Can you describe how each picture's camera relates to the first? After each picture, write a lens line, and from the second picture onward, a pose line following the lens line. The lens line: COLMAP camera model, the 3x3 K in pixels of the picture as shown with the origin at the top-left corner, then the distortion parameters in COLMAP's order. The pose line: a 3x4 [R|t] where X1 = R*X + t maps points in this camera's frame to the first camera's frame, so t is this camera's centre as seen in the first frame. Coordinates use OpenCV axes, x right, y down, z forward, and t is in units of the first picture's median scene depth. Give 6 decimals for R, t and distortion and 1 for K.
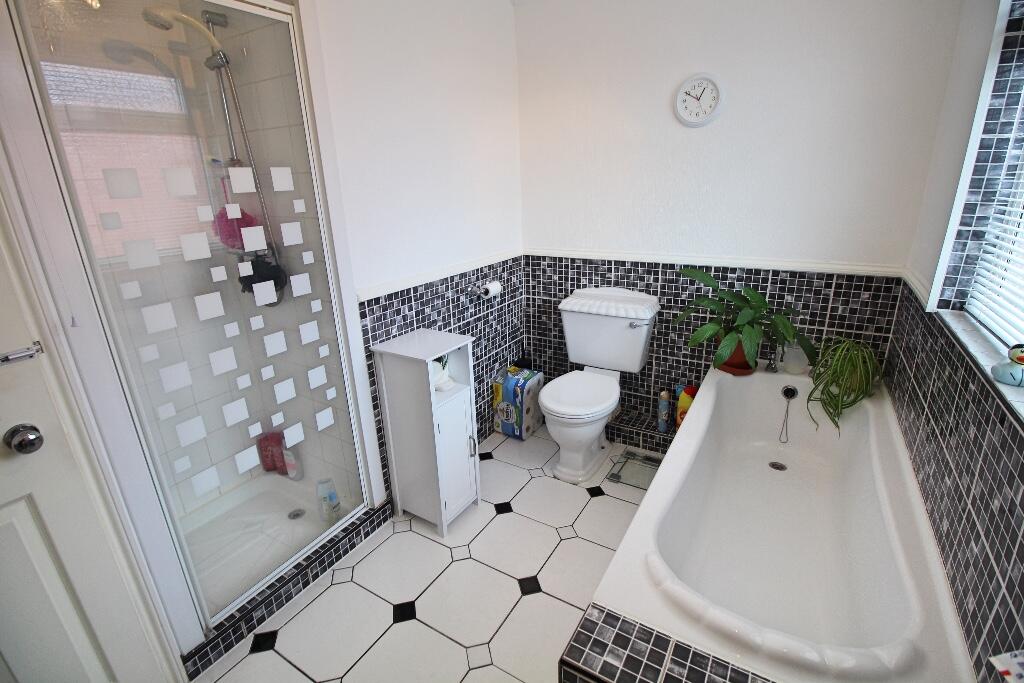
lens RADIAL K [[472.0, 0, 517.3], [0, 472.0, 340.3], [0, 0, 1]] dist [0.011450, -0.018098]
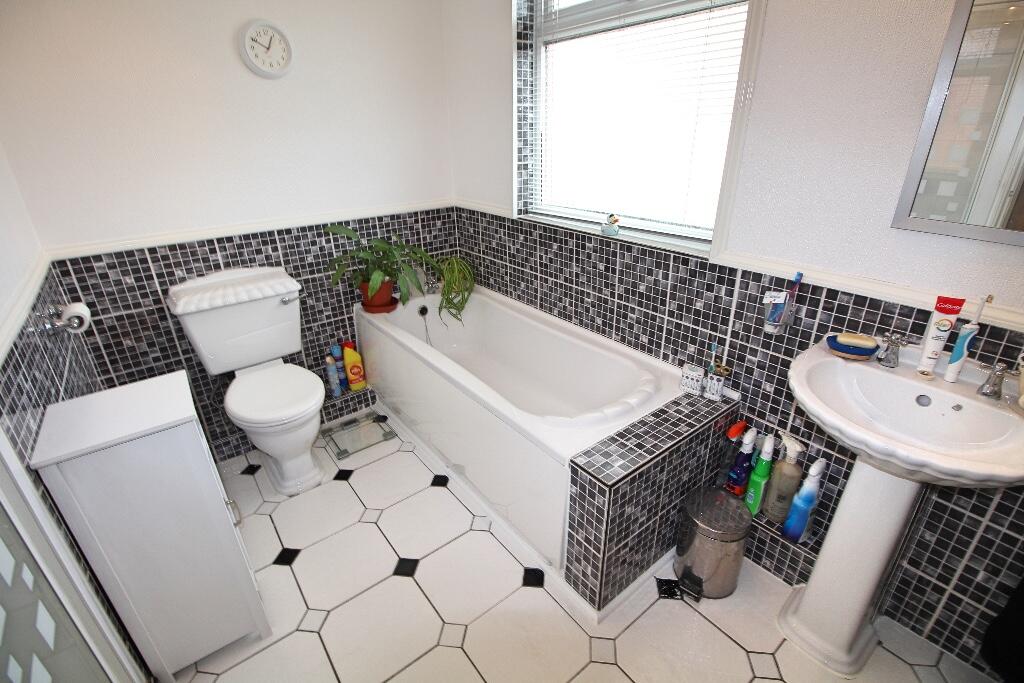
lens RADIAL K [[472.0, 0, 517.3], [0, 472.0, 340.3], [0, 0, 1]] dist [0.011450, -0.018098]
pose [[0.370916, -0.369287, 0.852085, -0.419199], [0.311083, 0.913934, 0.260676, -0.065995], [-0.875014, 0.168380, 0.453871, 0.224618]]
